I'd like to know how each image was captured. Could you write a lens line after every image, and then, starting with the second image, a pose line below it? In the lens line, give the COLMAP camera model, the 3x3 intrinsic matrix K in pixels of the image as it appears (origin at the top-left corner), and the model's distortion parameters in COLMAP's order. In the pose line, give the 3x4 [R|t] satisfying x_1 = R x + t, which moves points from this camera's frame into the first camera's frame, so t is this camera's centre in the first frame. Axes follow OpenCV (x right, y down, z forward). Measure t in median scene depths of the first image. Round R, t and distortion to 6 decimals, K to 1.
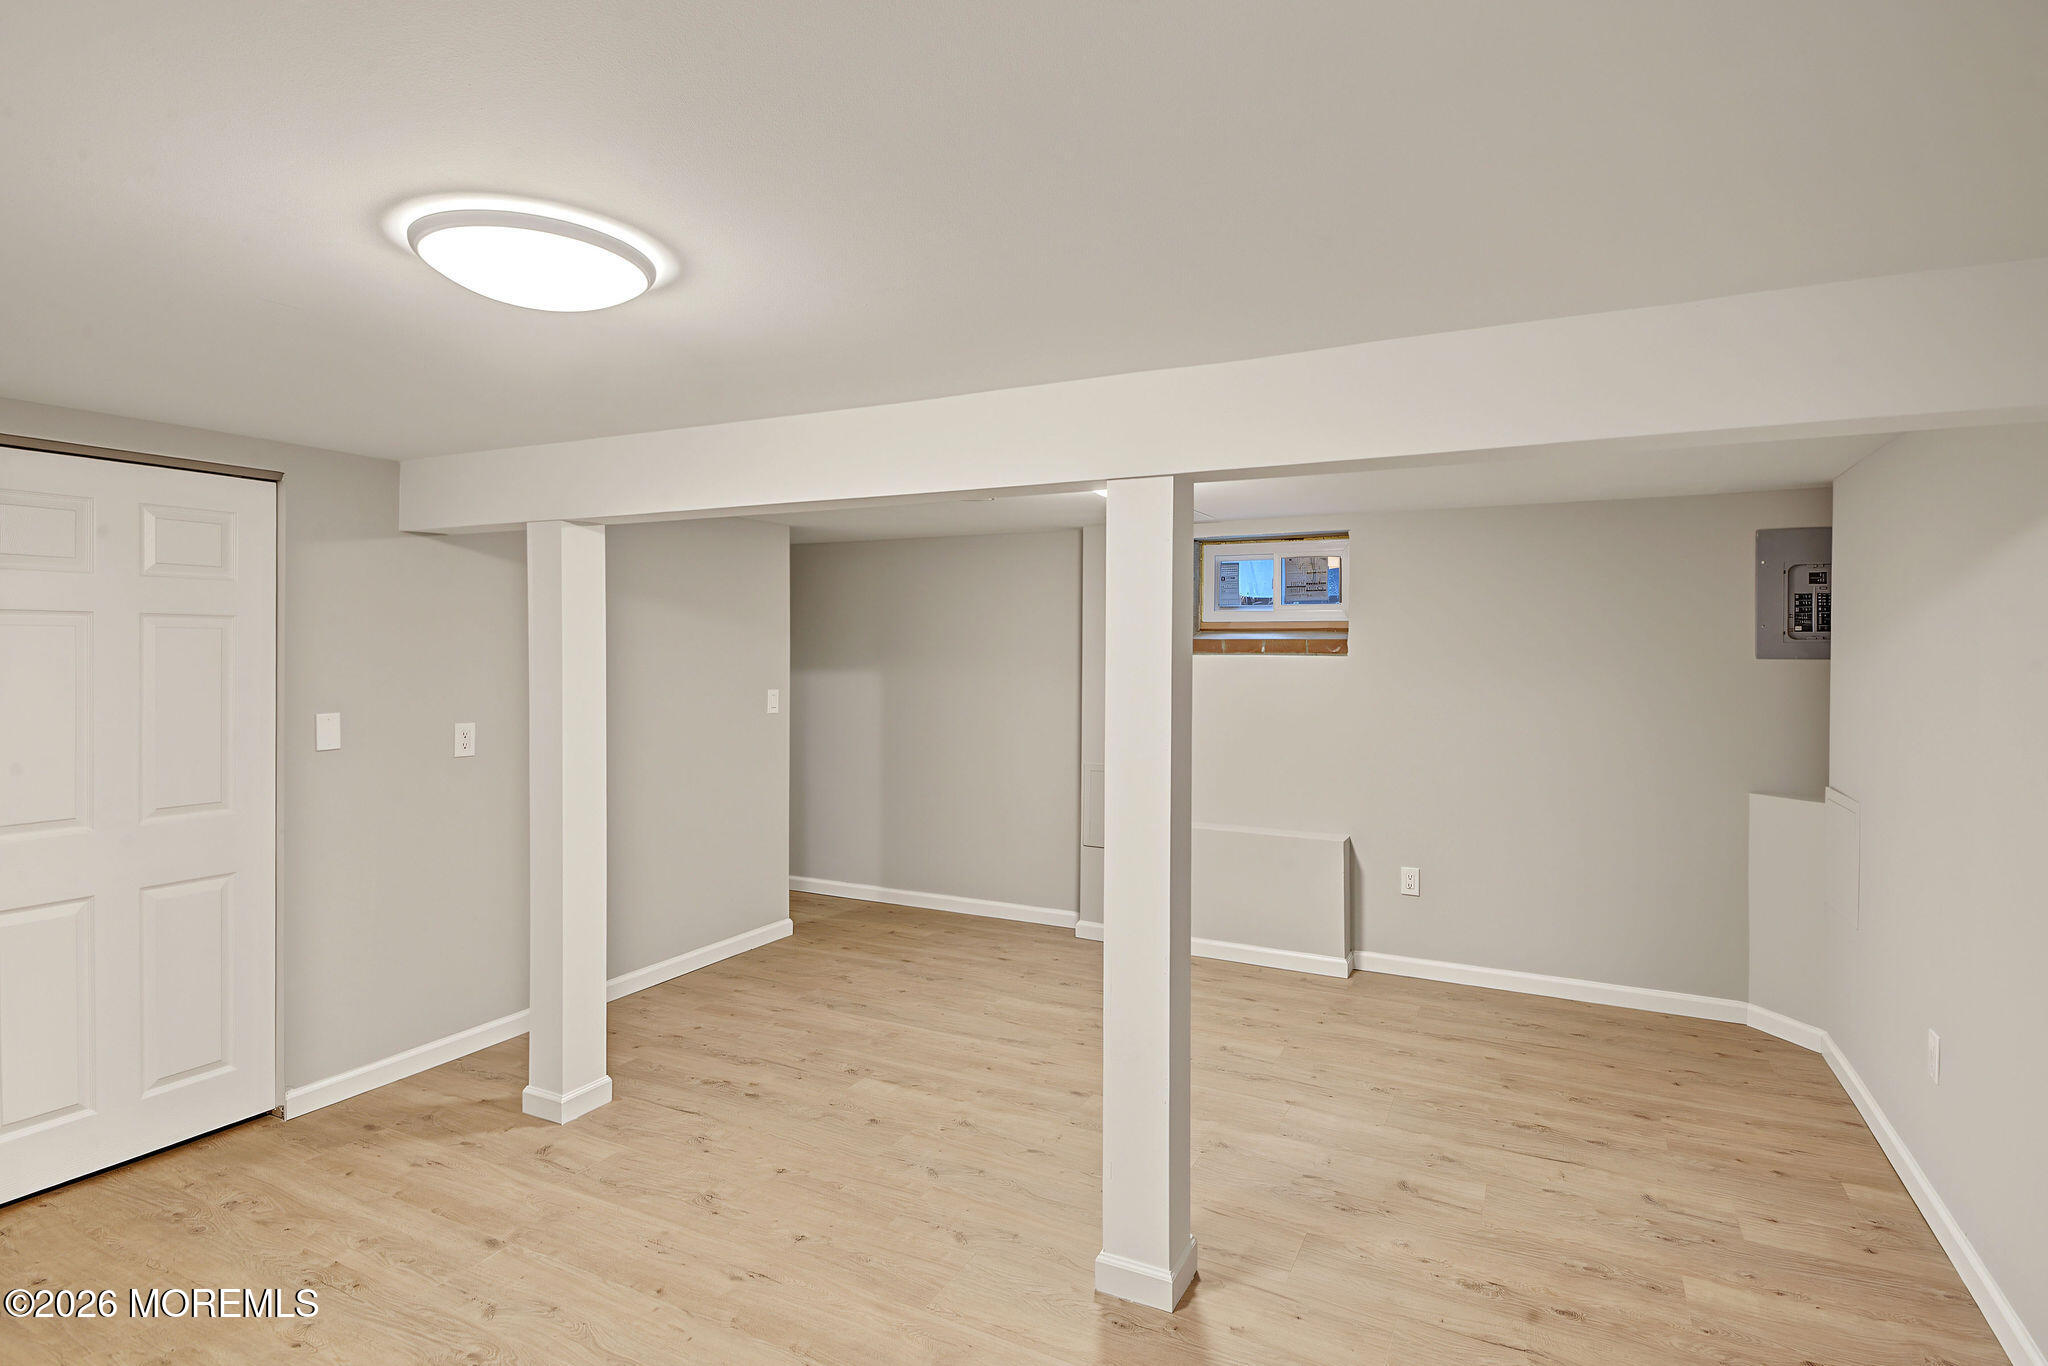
lens RADIAL K [[1067.4, 0, 1028.3], [0, 1067.4, 641.0], [0, 0, 1]] dist [-0.032127, -0.000201]
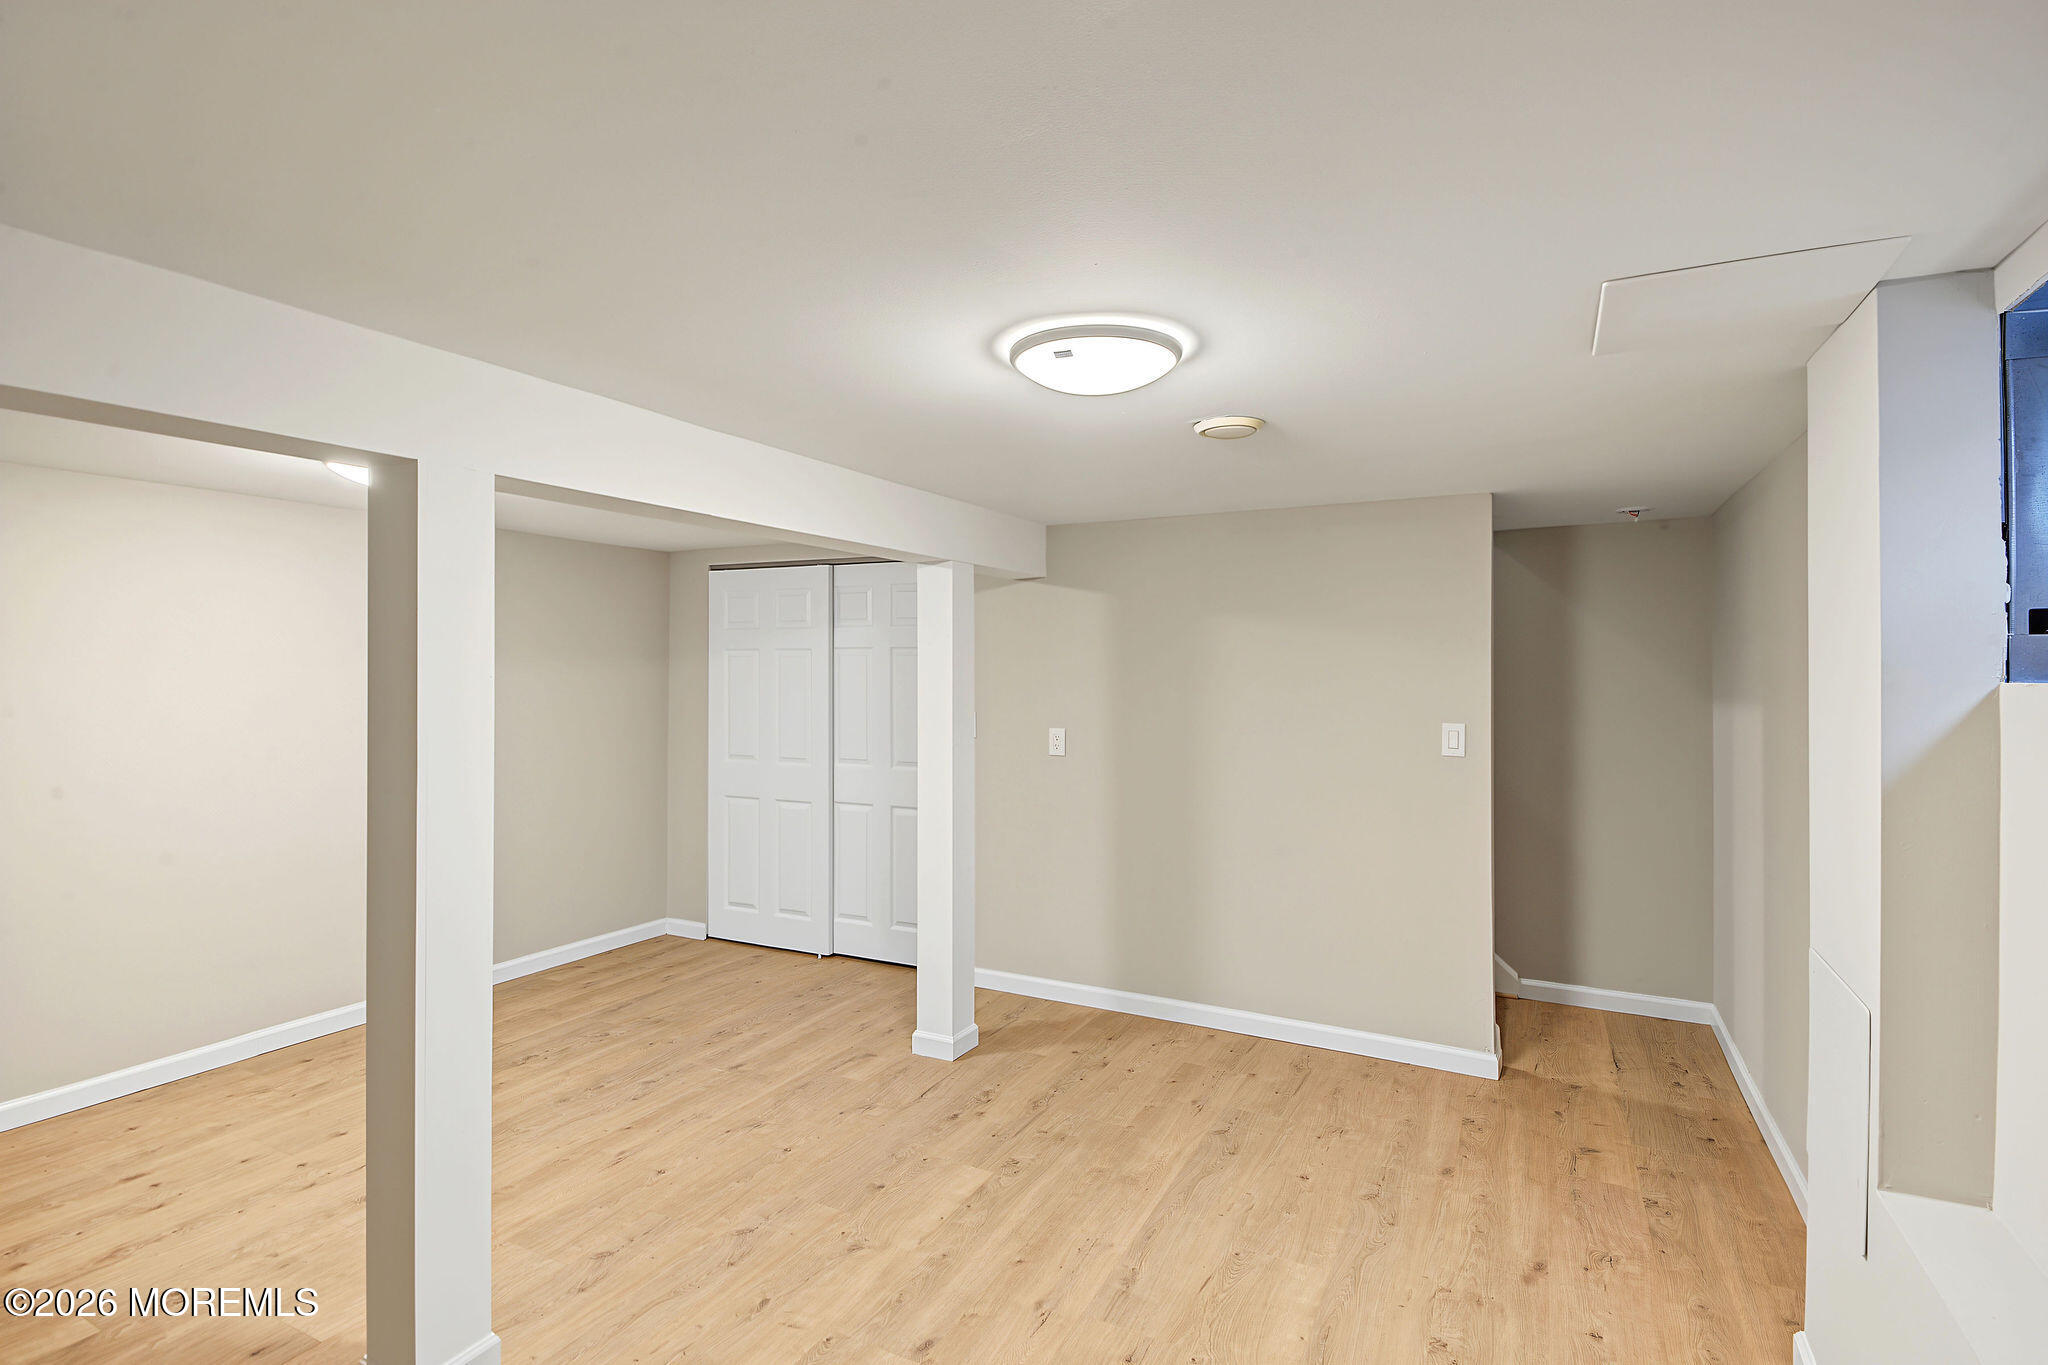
lens RADIAL K [[973.3, 0, 1029.3], [0, 973.3, 654.9], [0, 0, 1]] dist [0.003248, -0.000388]
pose [[-0.001745, -0.009683, -0.999952, 0.600037], [-0.004572, 0.999943, -0.009675, 0.003925], [0.999988, 0.004555, -0.001789, 0.977766]]
